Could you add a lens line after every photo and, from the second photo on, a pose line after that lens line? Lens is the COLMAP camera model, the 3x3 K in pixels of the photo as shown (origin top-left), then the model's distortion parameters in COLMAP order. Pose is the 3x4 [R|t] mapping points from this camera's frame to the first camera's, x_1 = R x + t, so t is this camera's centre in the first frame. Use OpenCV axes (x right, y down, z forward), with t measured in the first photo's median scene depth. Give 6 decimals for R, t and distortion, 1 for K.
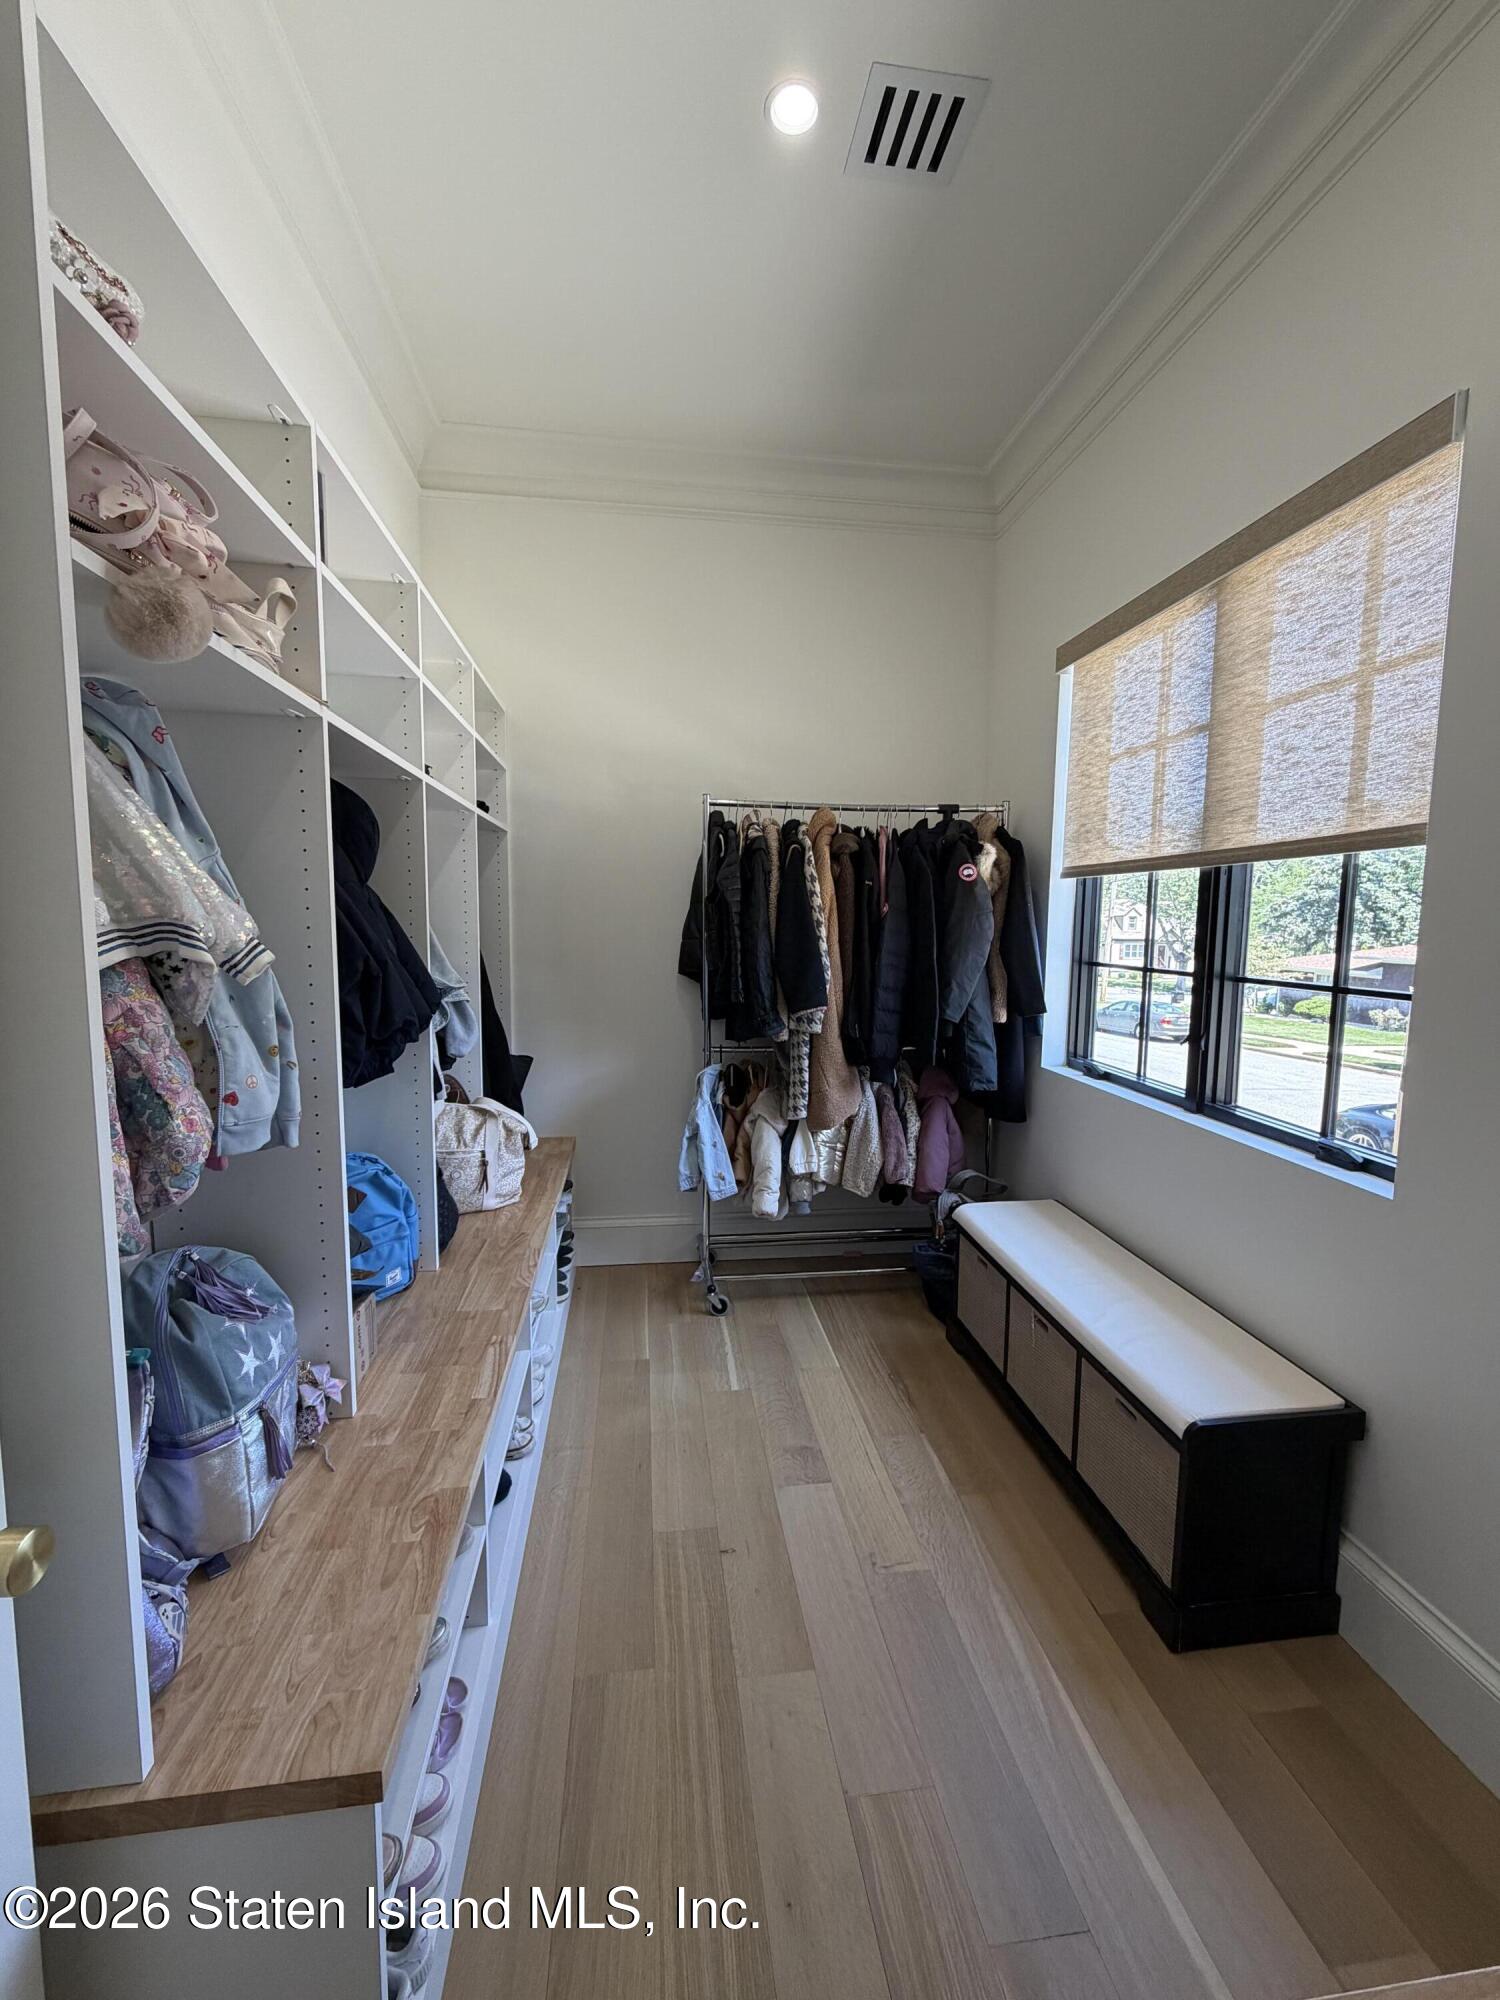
lens RADIAL K [[795.1, 0, 752.7], [0, 795.1, 998.1], [0, 0, 1]] dist [-0.001603, -0.000782]
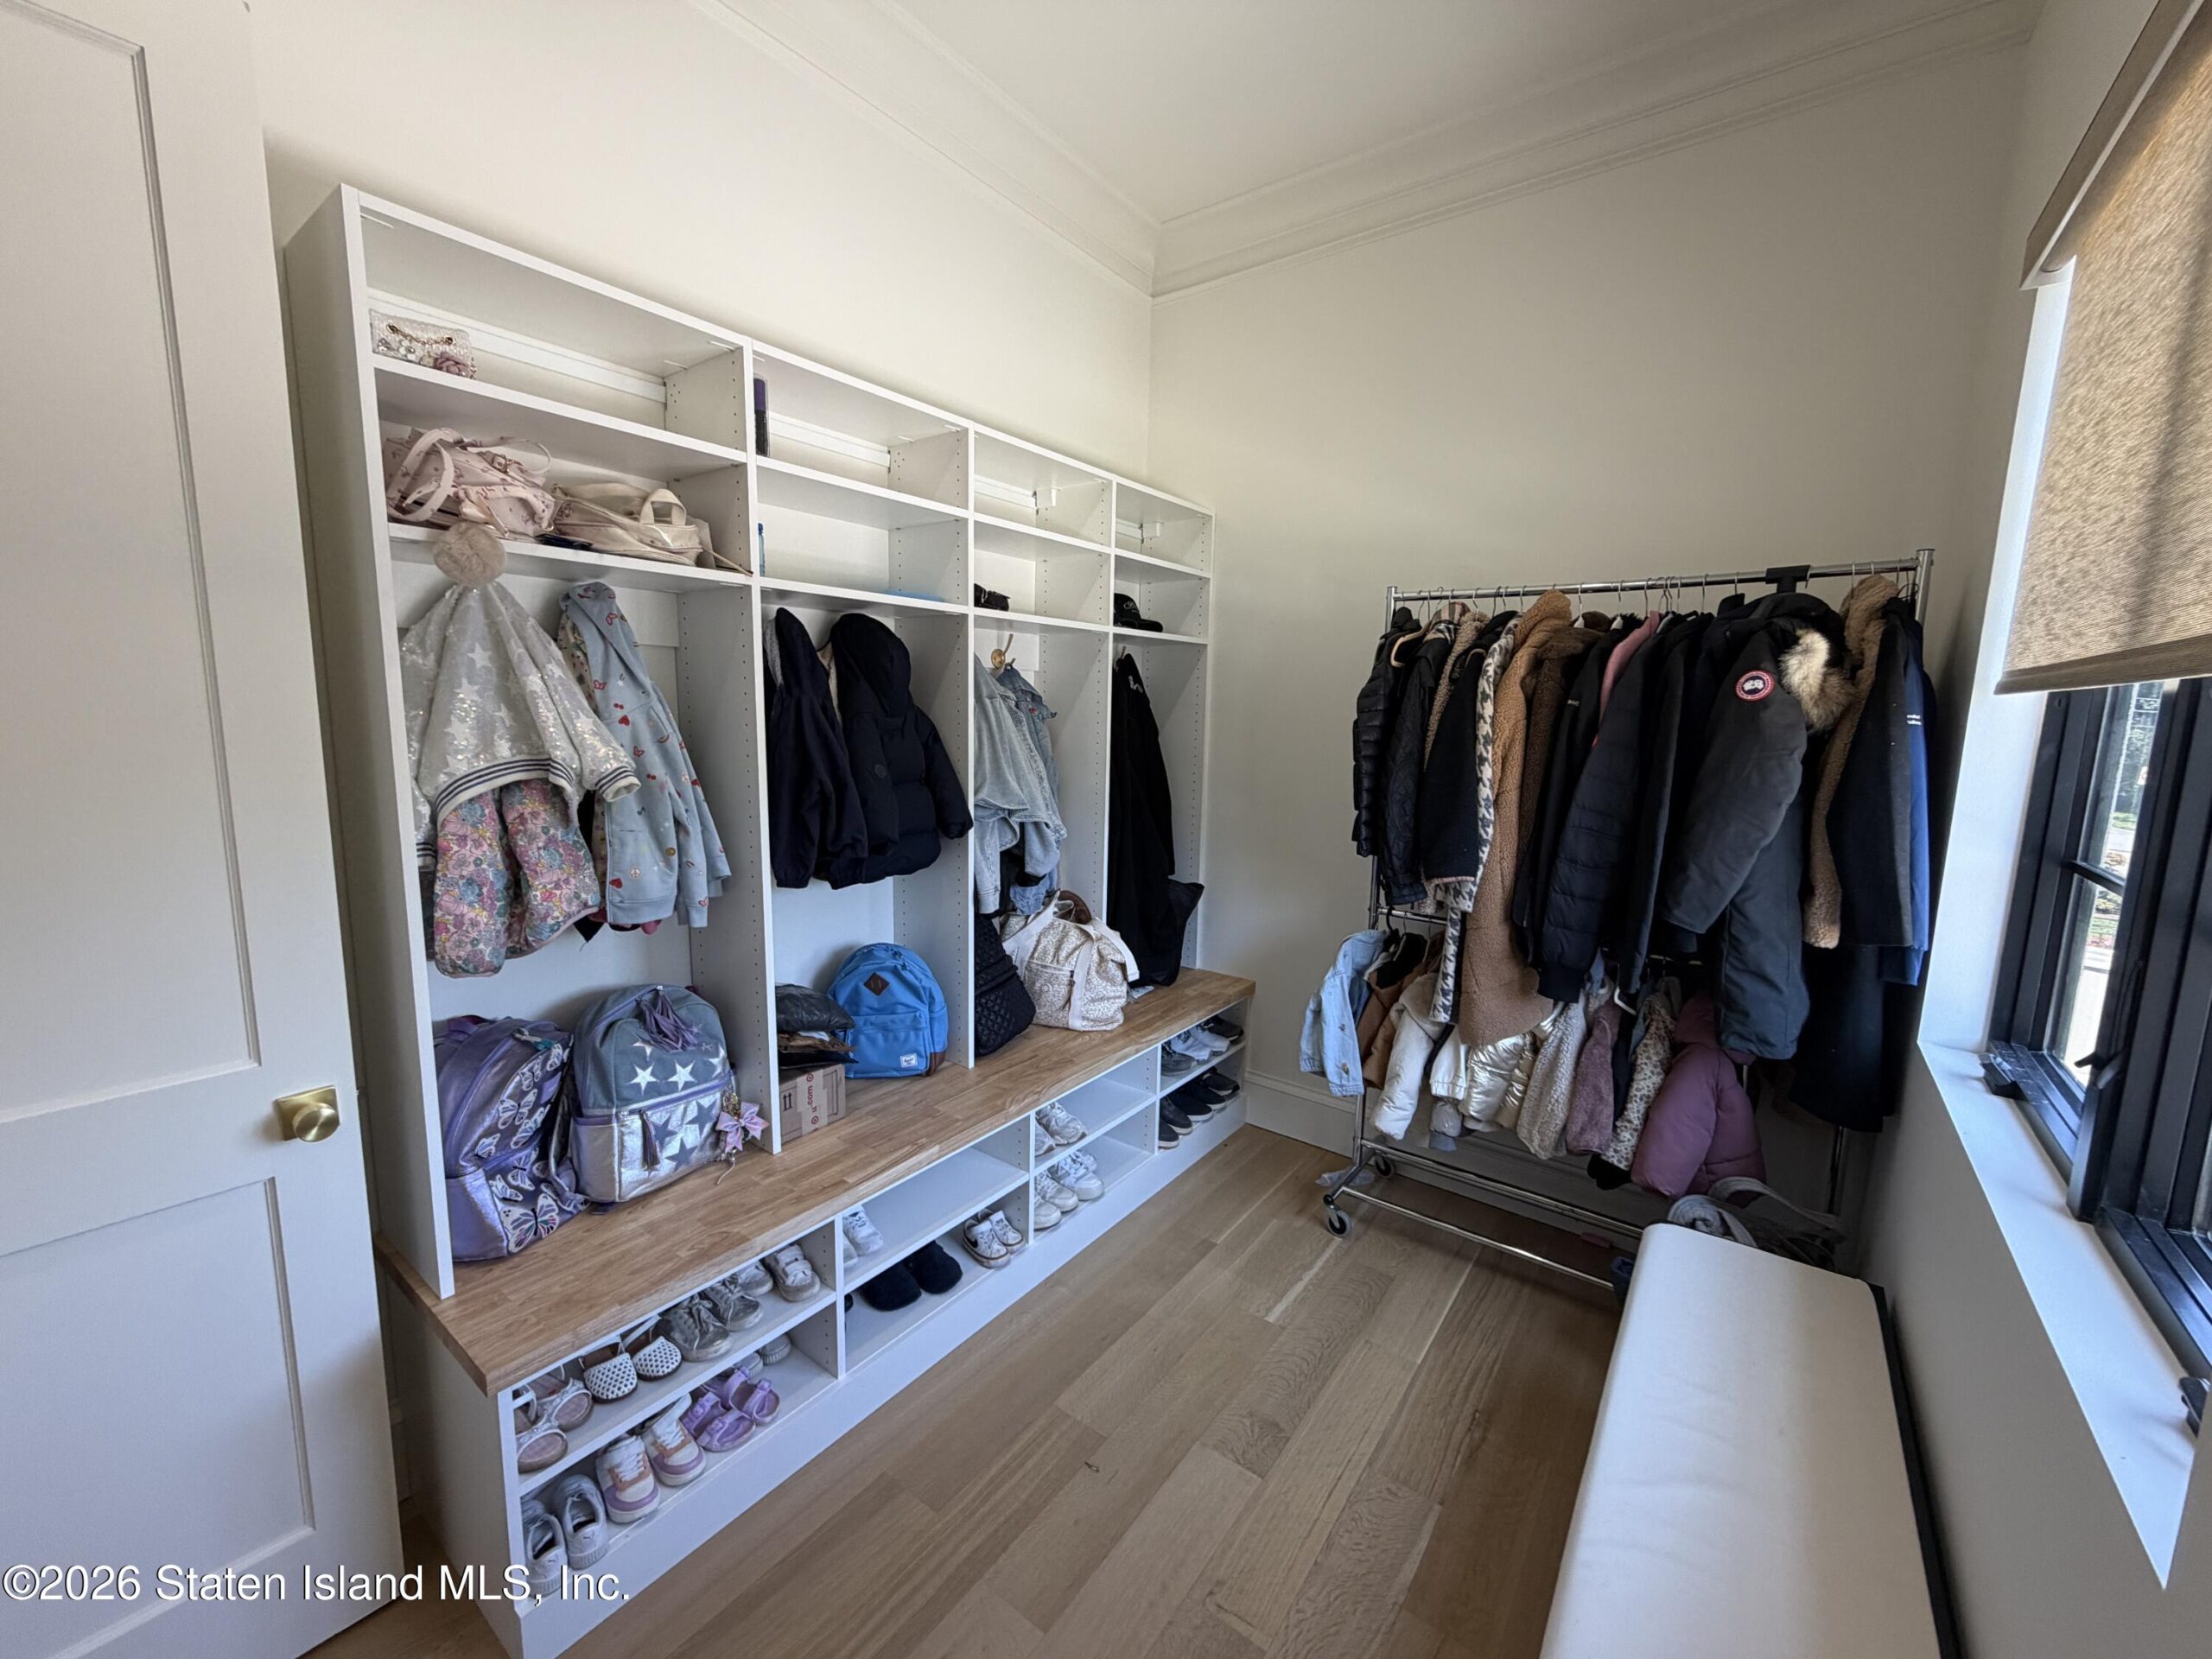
lens RADIAL K [[879.3, 0, 1106.9], [0, 879.3, 834.3], [0, 0, 1]] dist [-0.001603, -0.000782]
pose [[0.712119, 0.105477, -0.694090, 0.389992], [-0.083836, 0.994351, 0.065092, -0.049664], [0.697035, 0.011837, 0.716940, 0.196637]]
